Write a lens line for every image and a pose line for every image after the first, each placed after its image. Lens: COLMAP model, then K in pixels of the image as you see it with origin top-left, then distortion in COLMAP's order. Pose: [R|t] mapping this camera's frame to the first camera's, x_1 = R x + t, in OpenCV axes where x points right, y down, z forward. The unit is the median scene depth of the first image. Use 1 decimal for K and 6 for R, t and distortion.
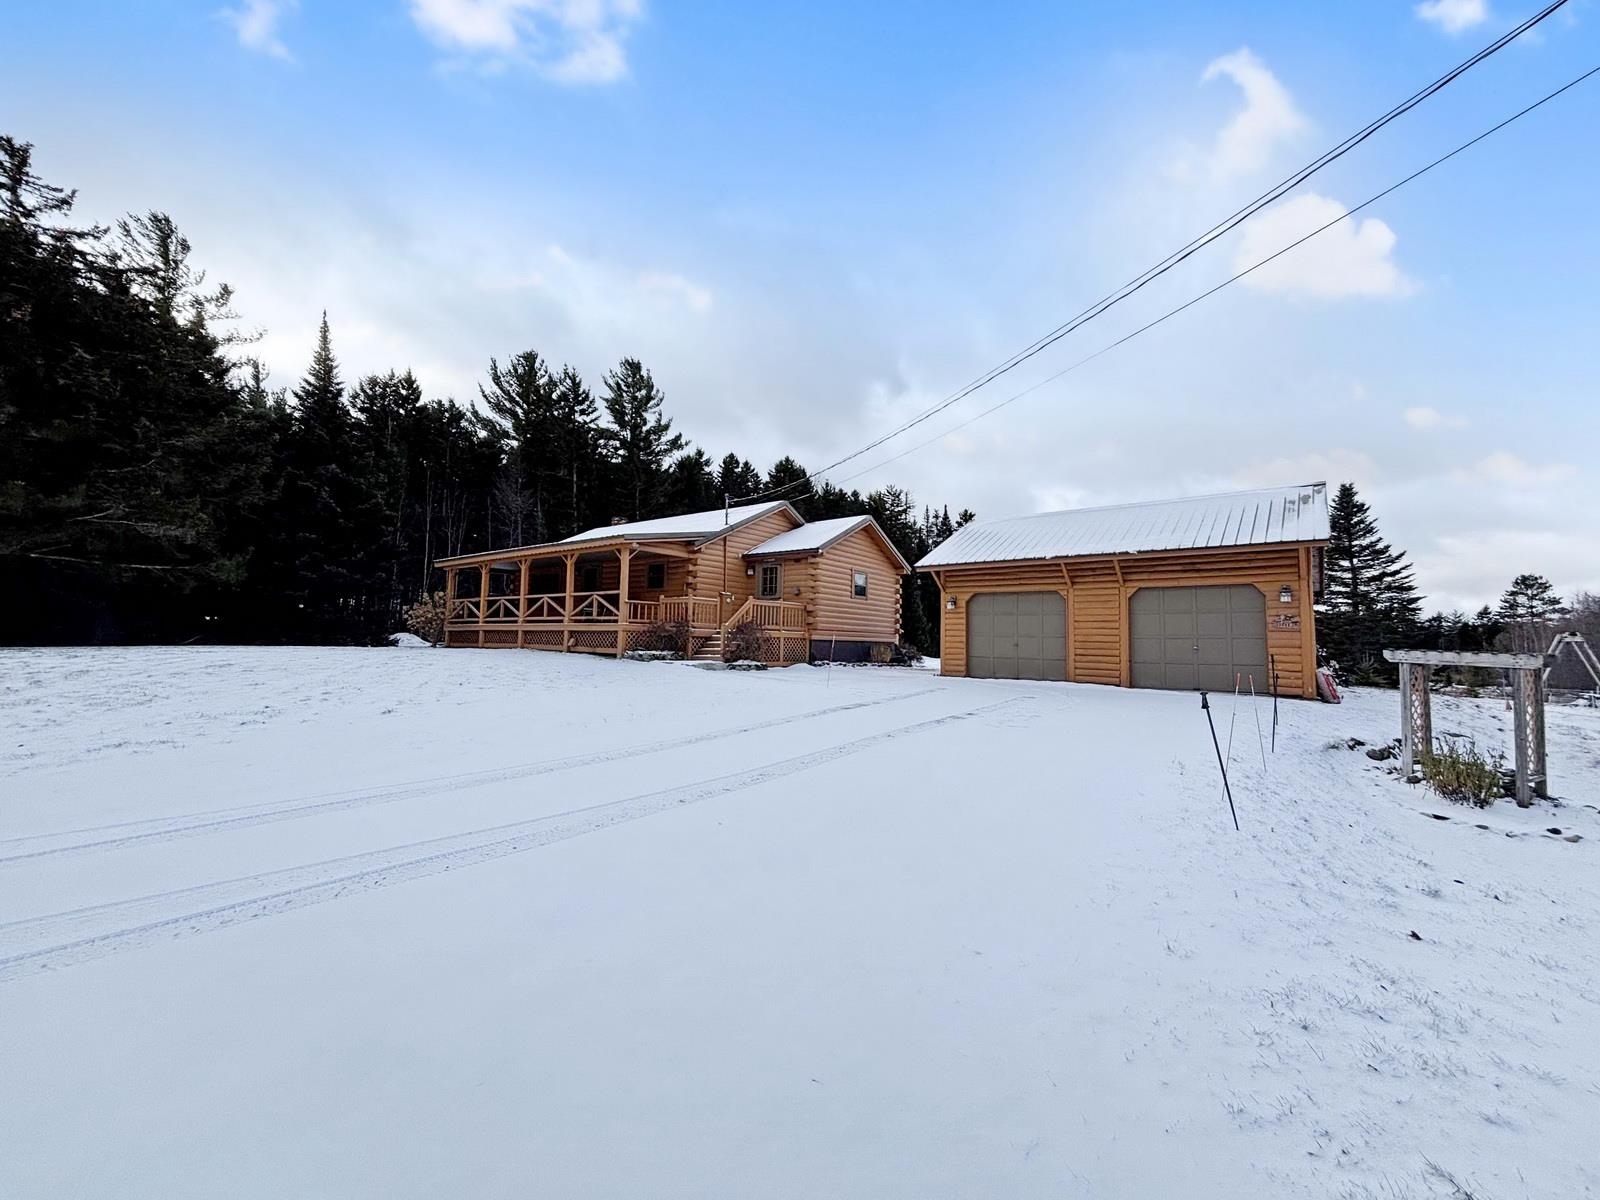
lens RADIAL K [[644.9, 0, 801.1], [0, 644.9, 597.4], [0, 0, 1]] dist [0.008037, -0.000343]
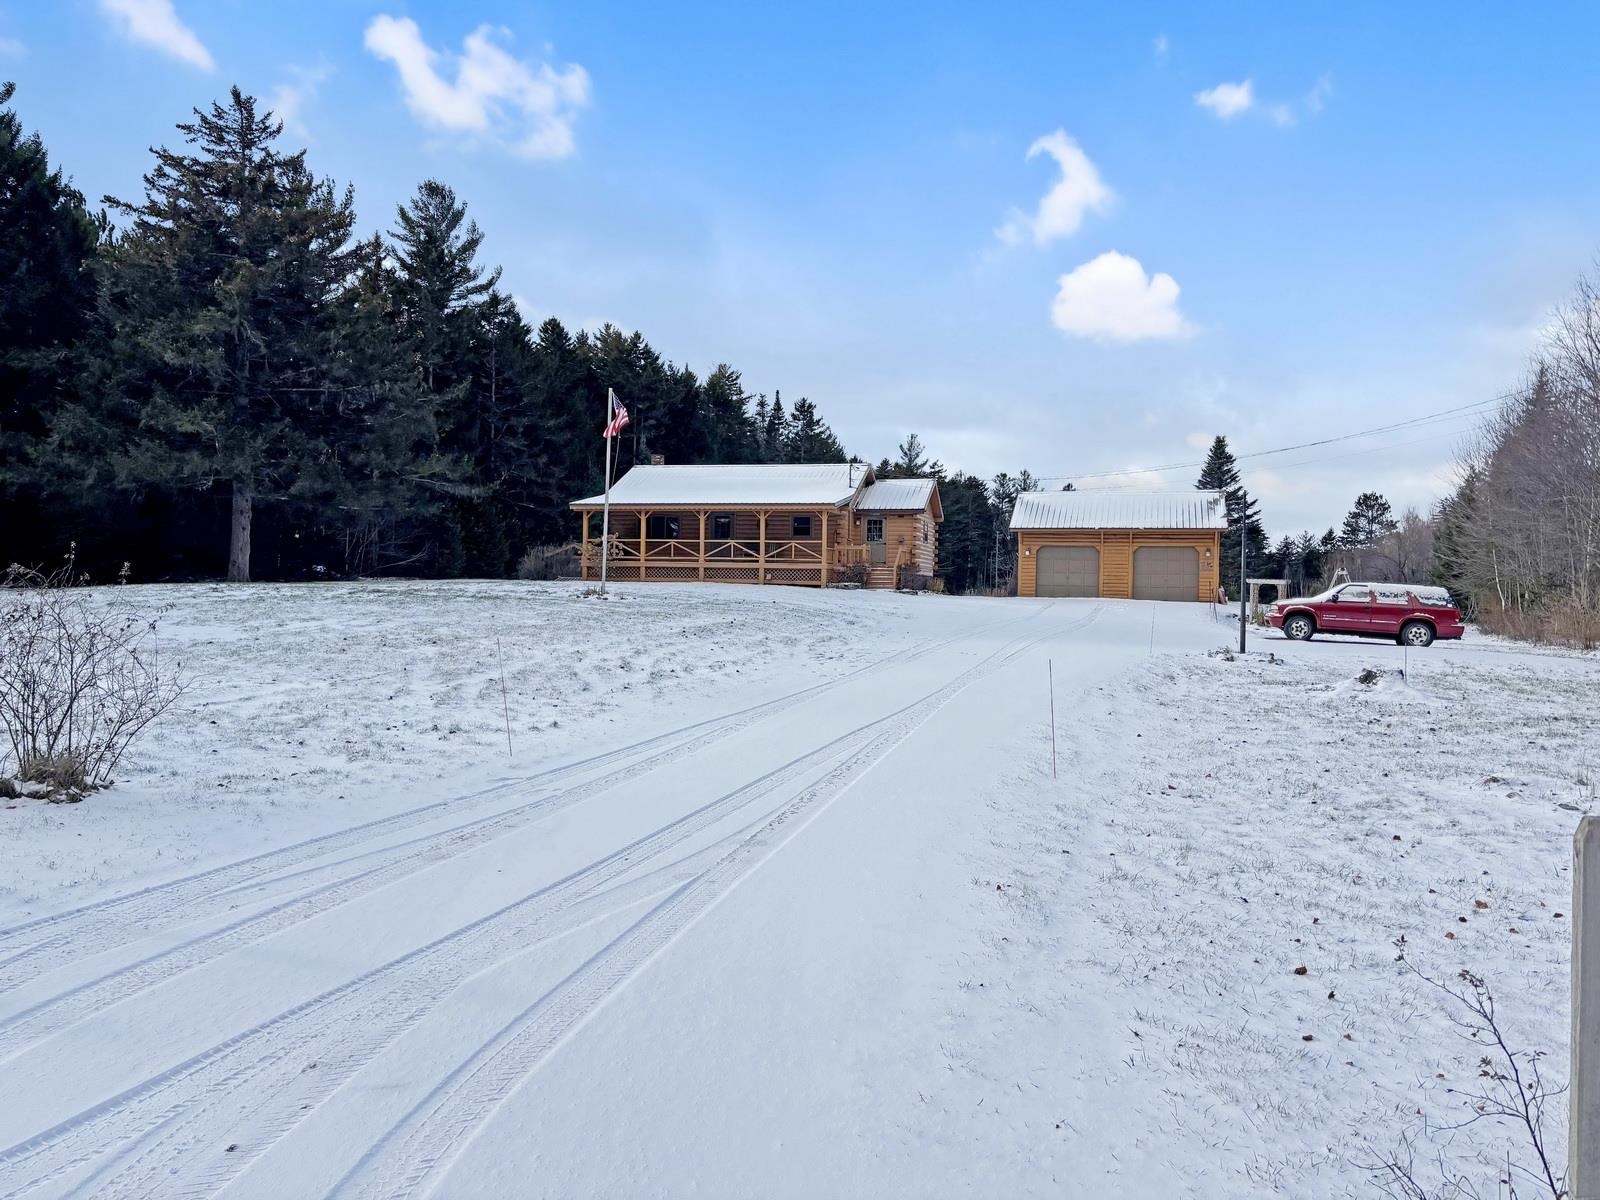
lens RADIAL K [[1223.8, 0, 798.6], [0, 1223.8, 620.3], [0, 0, 1]] dist [0.093490, -0.197306]
pose [[0.922130, -0.015788, 0.386559, -1.008718], [-0.025210, 0.994591, 0.100760, -0.078363], [-0.386059, -0.102659, 0.916744, -1.081017]]
